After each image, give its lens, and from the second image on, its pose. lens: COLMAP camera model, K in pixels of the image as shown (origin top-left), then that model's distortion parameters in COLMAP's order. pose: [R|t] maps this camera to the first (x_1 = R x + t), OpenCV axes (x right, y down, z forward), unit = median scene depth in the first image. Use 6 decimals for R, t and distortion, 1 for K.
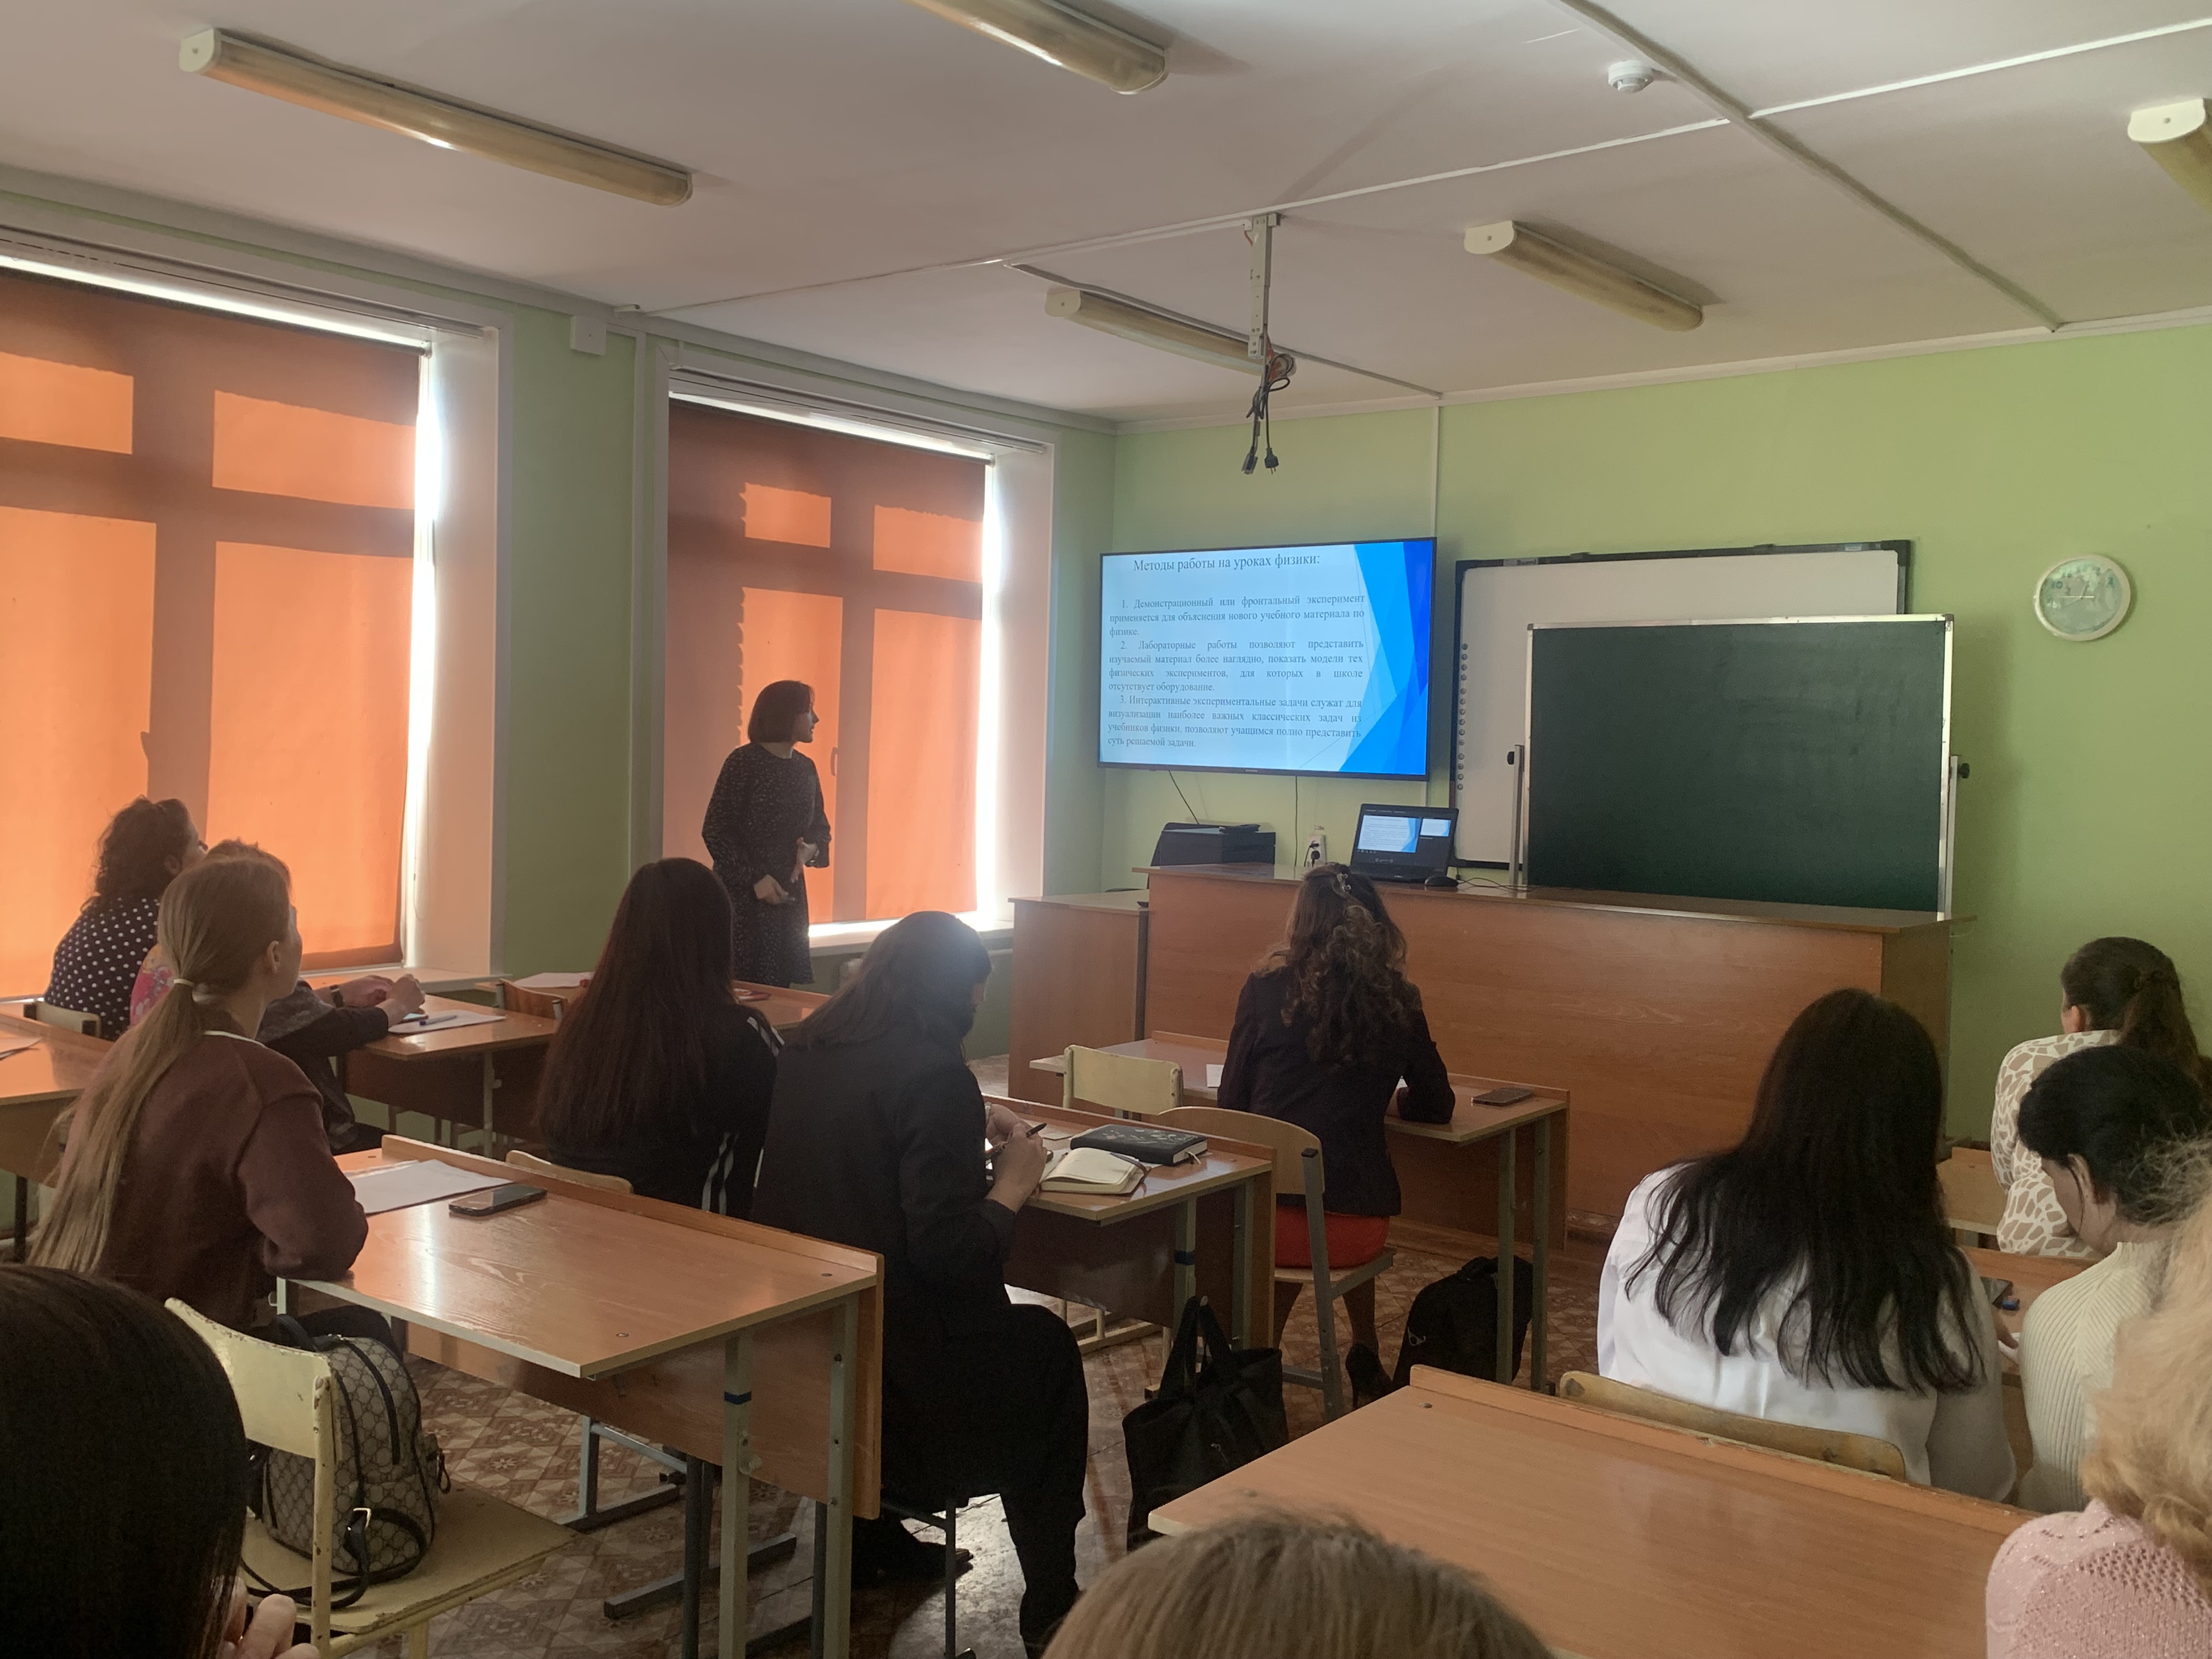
lens RADIAL K [[1905.9, 0, 1106.0], [0, 1905.9, 829.5], [0, 0, 1]] dist [-0.001450, -0.014032]
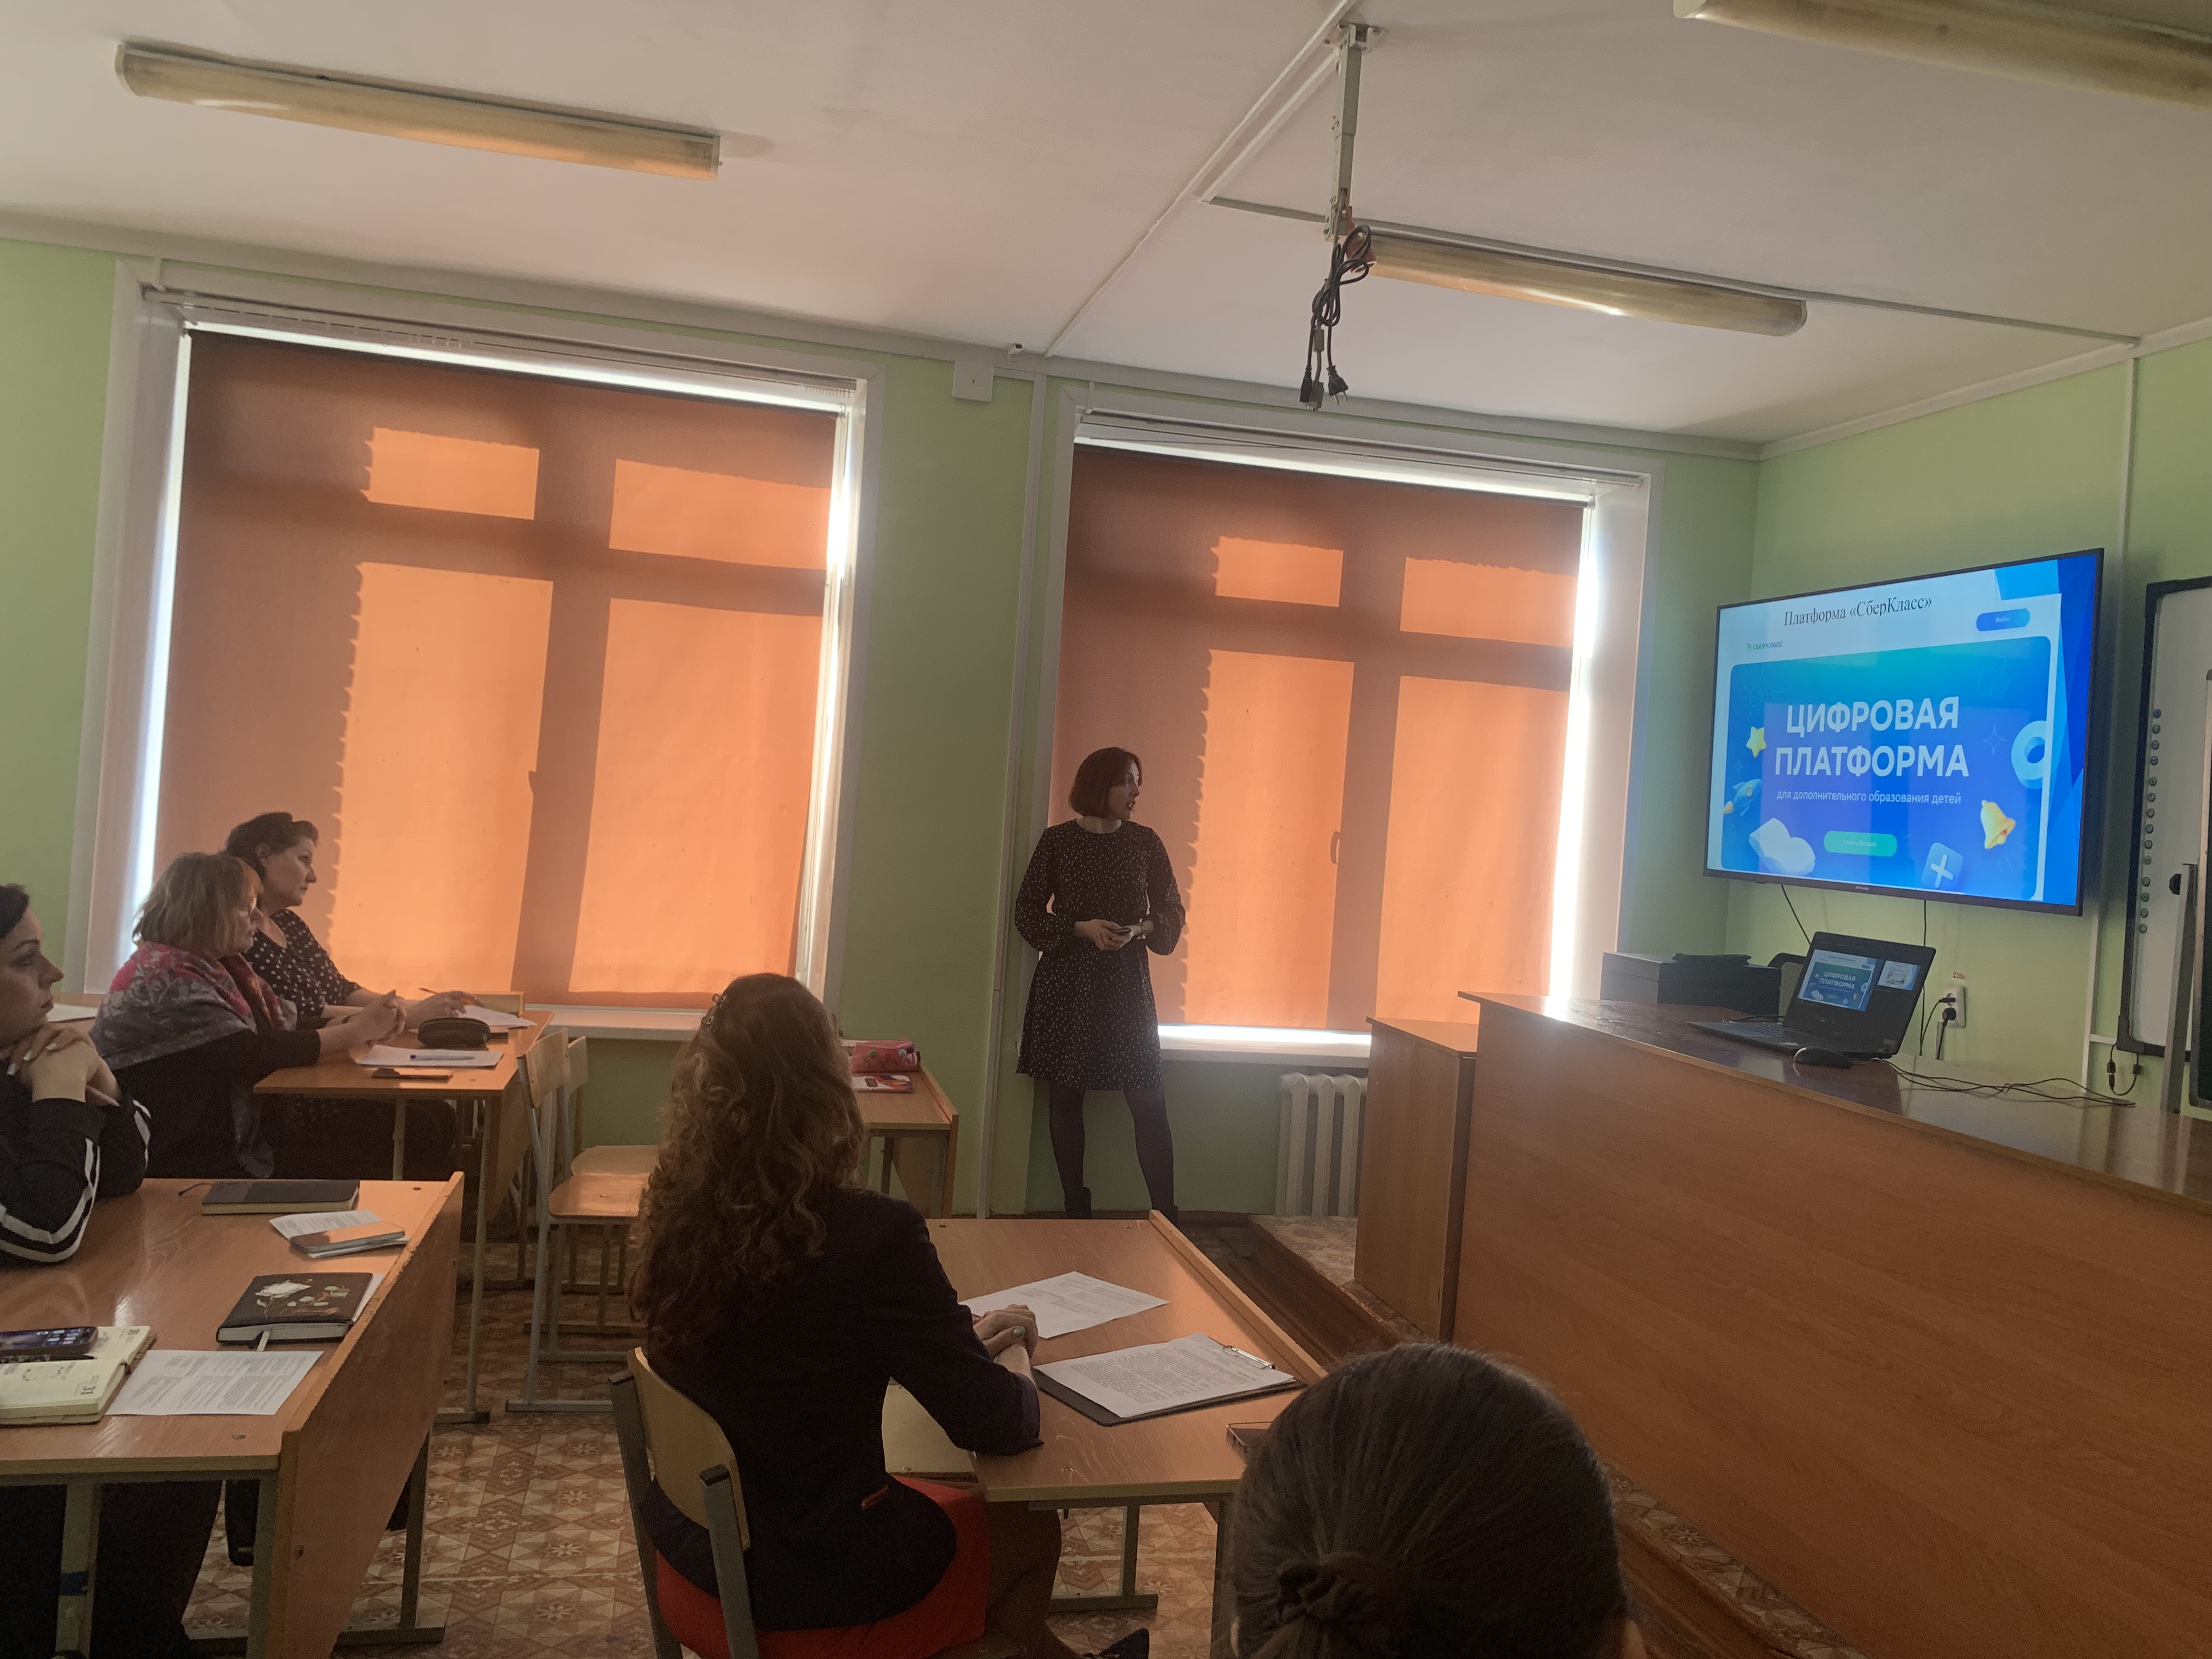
lens RADIAL K [[1710.6, 0, 1073.7], [0, 1710.6, 824.8], [0, 0, 1]] dist [0.001411, -0.013046]
pose [[0.789483, 0.038131, -0.612587, 0.304339], [-0.078295, 0.996171, -0.038897, -0.007023], [0.608758, 0.078671, 0.789446, 0.373826]]
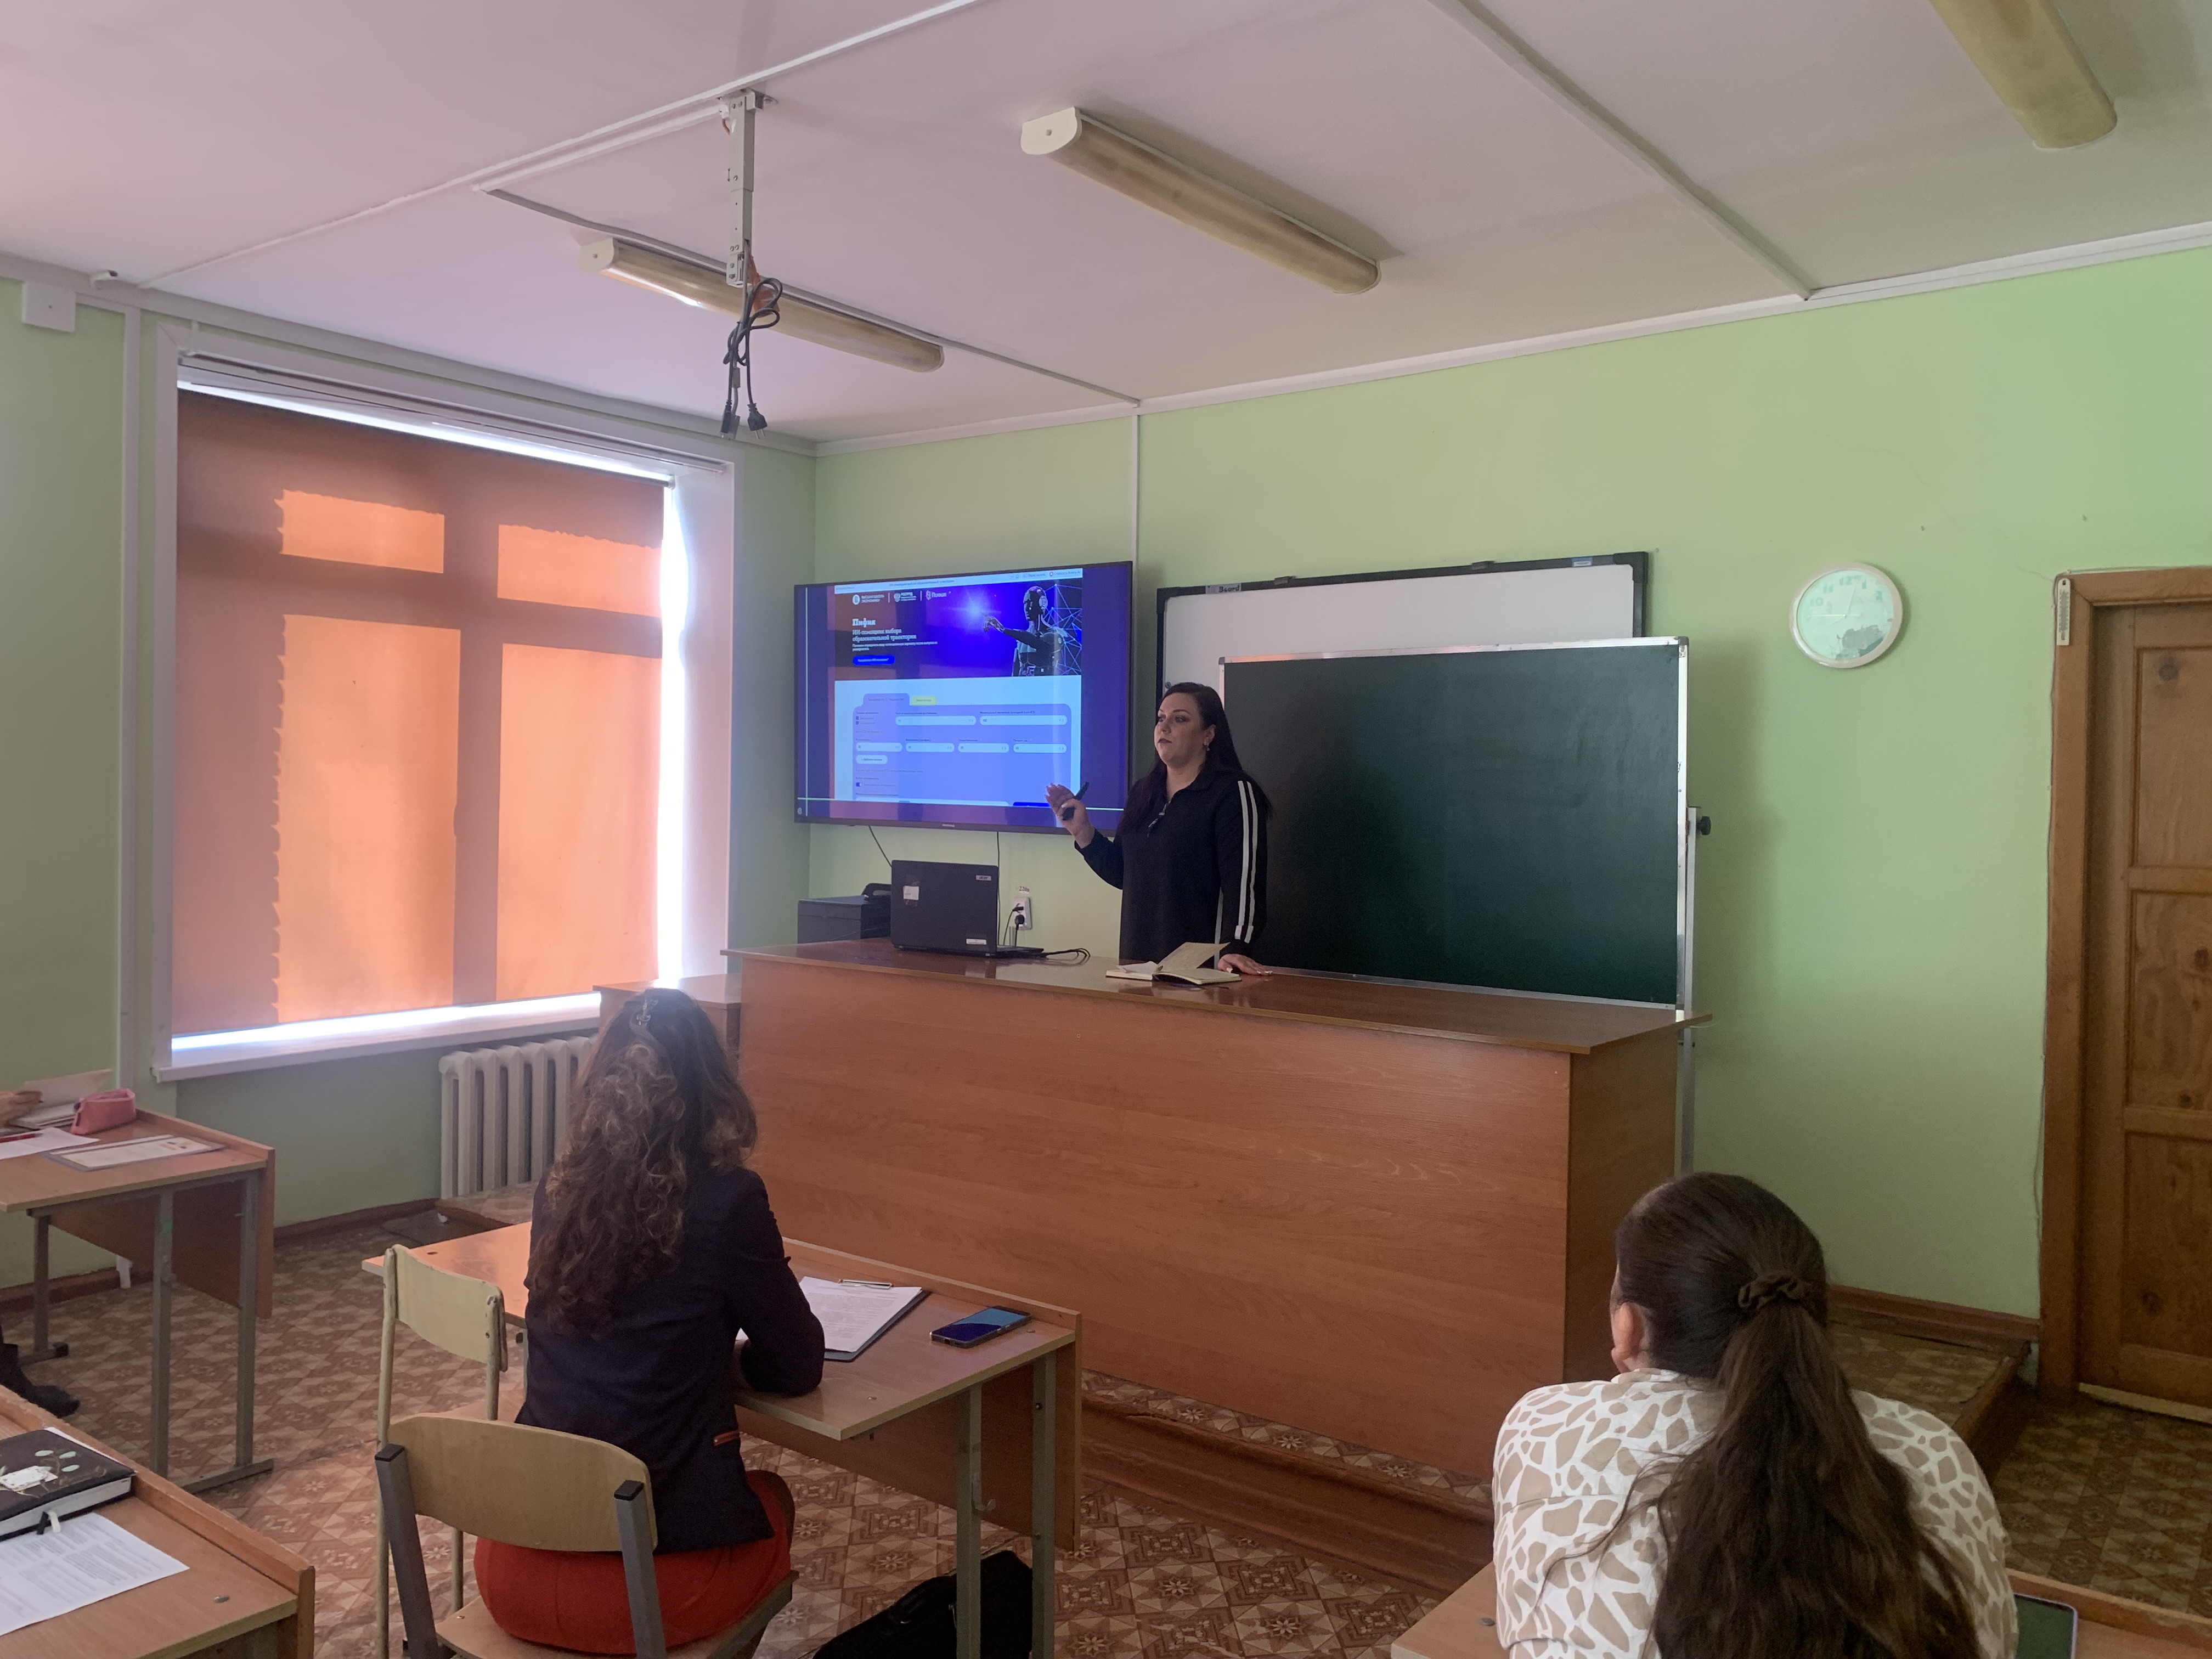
lens RADIAL K [[1681.8, 0, 1109.3], [0, 1681.8, 805.4], [0, 0, 1]] dist [0.077431, -0.121600]
pose [[0.999223, -0.005997, 0.038953, 0.155186], [0.007319, 0.999399, -0.033890, -0.015613], [-0.038726, 0.034149, 0.998666, 0.262337]]
